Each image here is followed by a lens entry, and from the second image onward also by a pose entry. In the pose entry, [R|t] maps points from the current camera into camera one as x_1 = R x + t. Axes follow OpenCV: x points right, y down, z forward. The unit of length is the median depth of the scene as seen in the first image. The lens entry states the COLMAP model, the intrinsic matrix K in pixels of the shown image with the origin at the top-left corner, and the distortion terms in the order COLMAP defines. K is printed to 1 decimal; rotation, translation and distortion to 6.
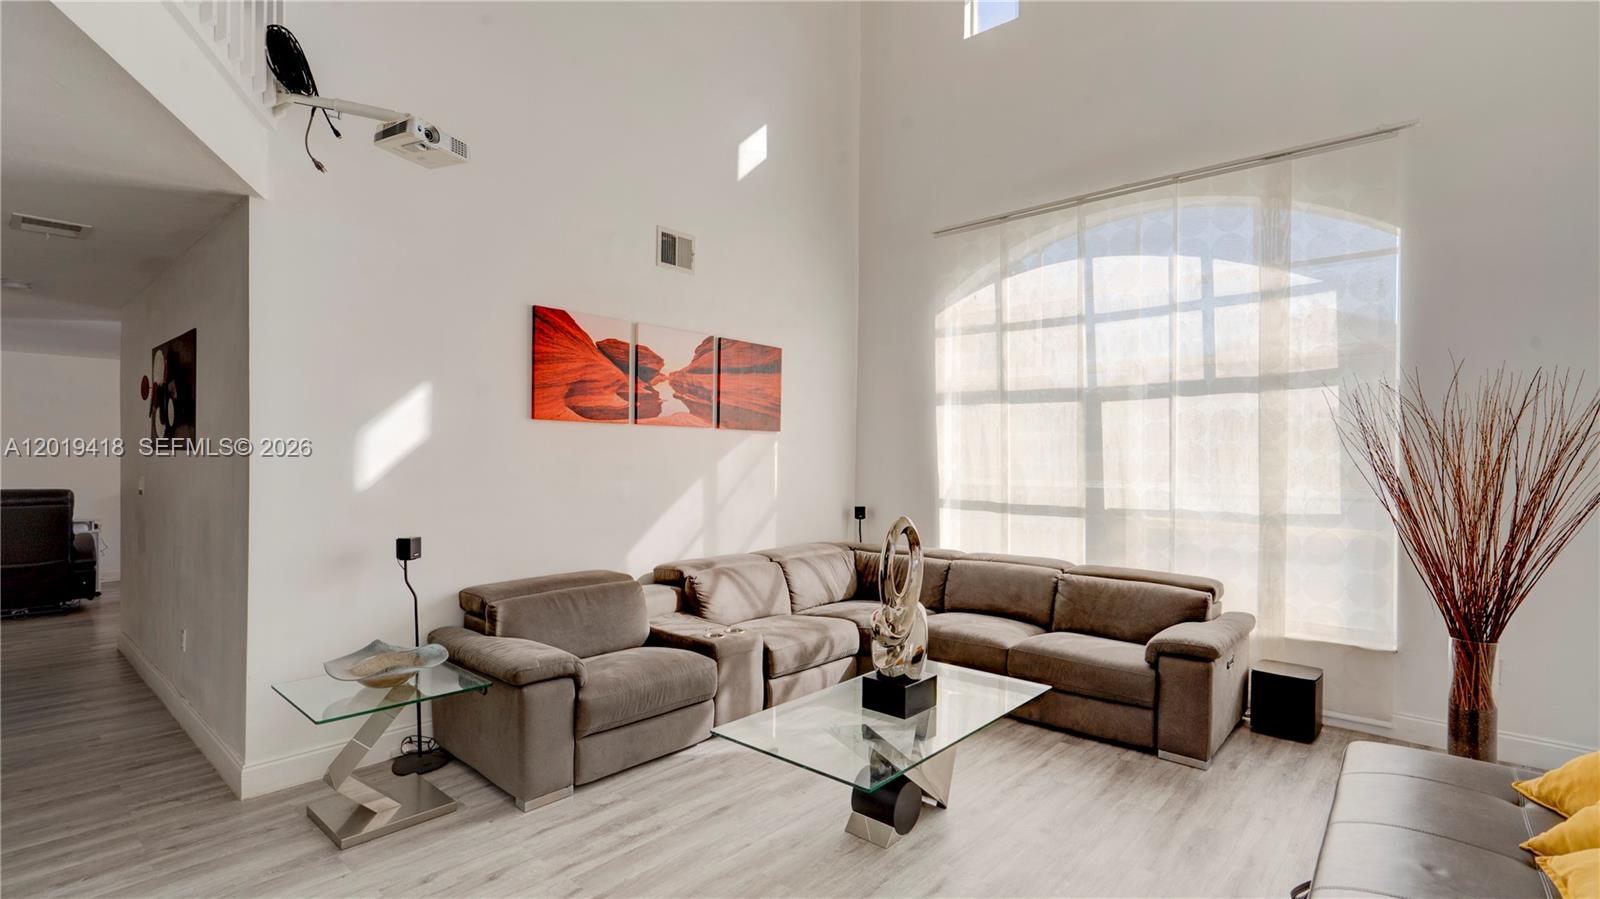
lens RADIAL K [[734.6, 0, 805.5], [0, 734.6, 465.4], [0, 0, 1]] dist [0.009812, 0.000624]
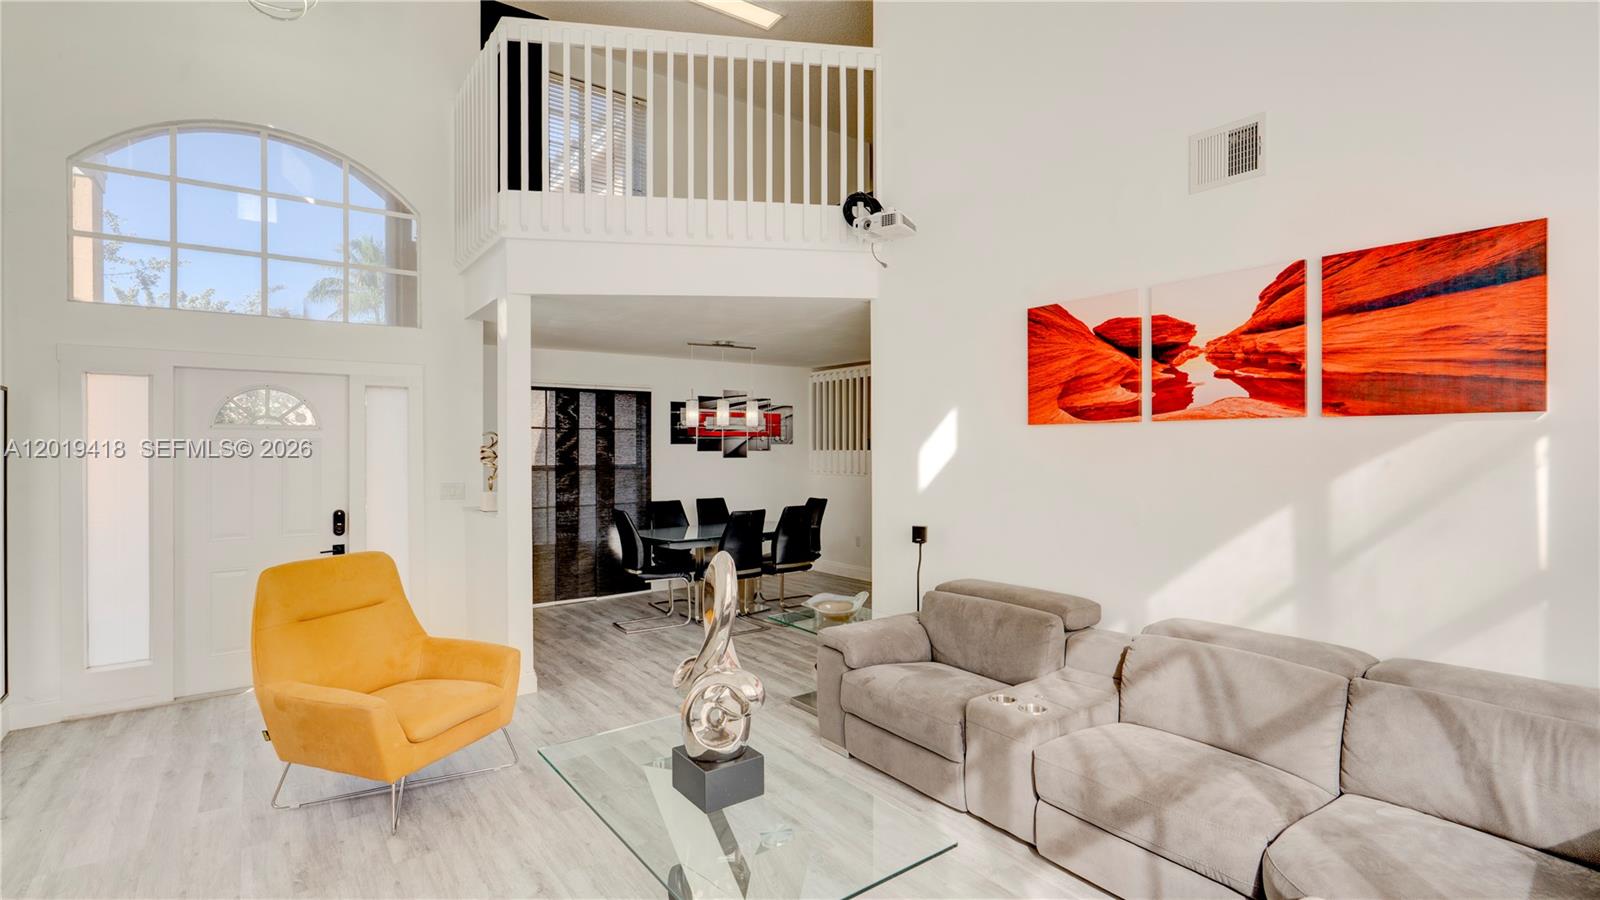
lens RADIAL K [[734.6, 0, 802.5], [0, 734.6, 442.5], [0, 0, 1]] dist [0.009812, 0.000624]
pose [[-0.192181, -0.011665, -0.981290, 0.579766], [-0.007177, 0.999919, -0.010481, -0.024232], [0.981333, 0.005029, -0.192249, 0.798134]]
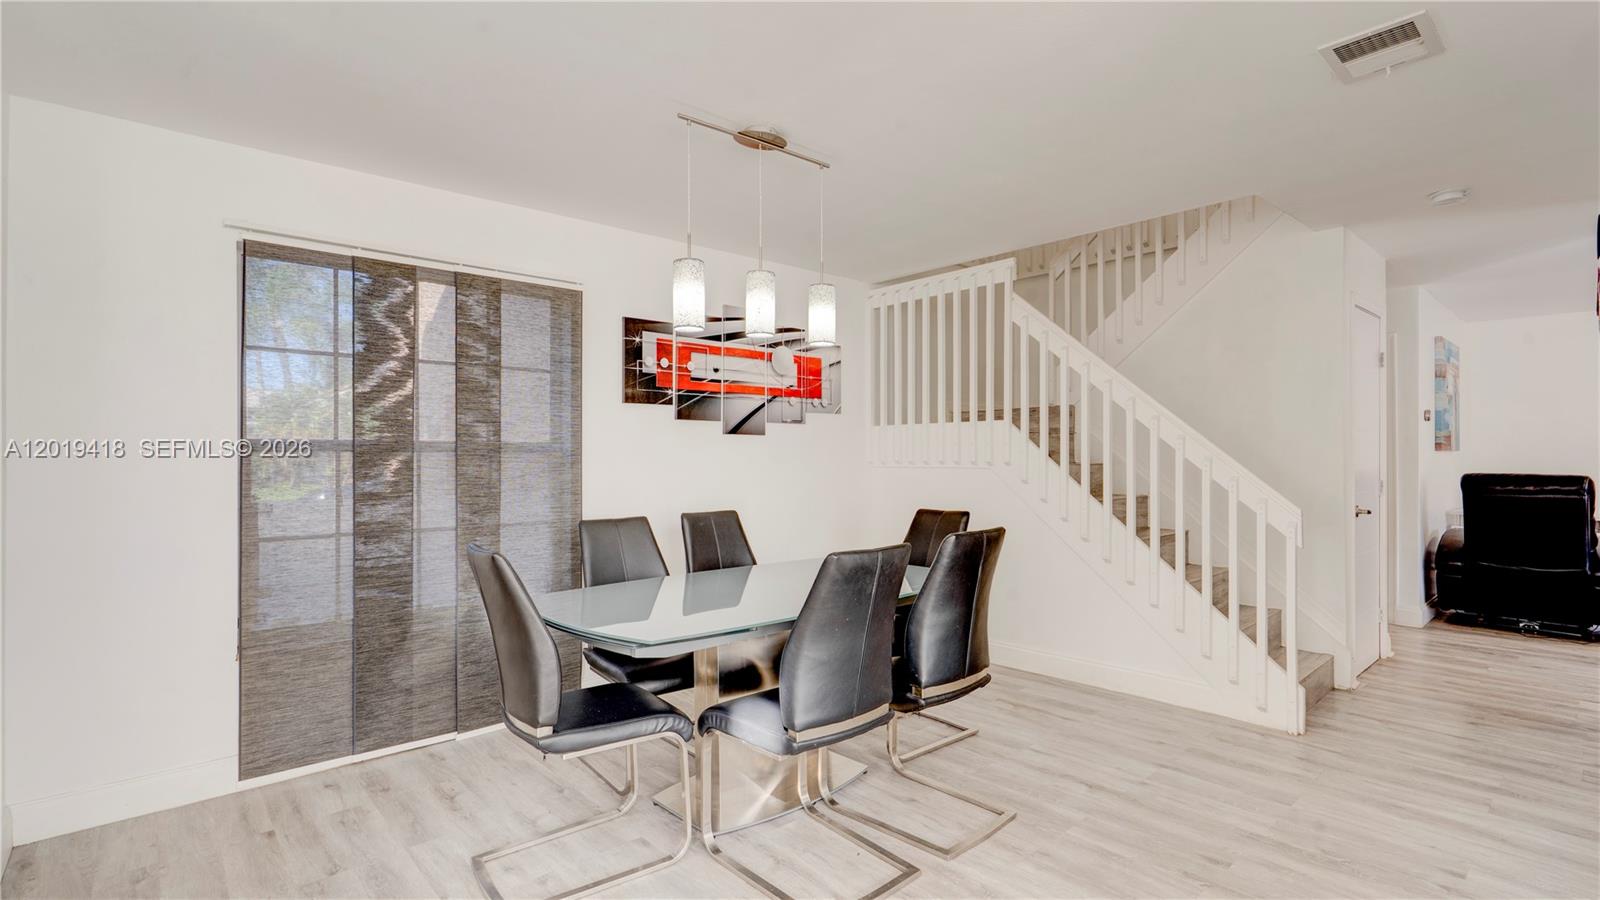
lens RADIAL K [[734.6, 0, 804.9], [0, 734.6, 445.1], [0, 0, 1]] dist [0.009812, 0.000624]
pose [[-0.107425, -0.026021, -0.993873, -0.252131], [-0.003435, 0.999661, -0.025802, 0.035795], [0.994207, 0.000642, -0.107478, 0.455703]]
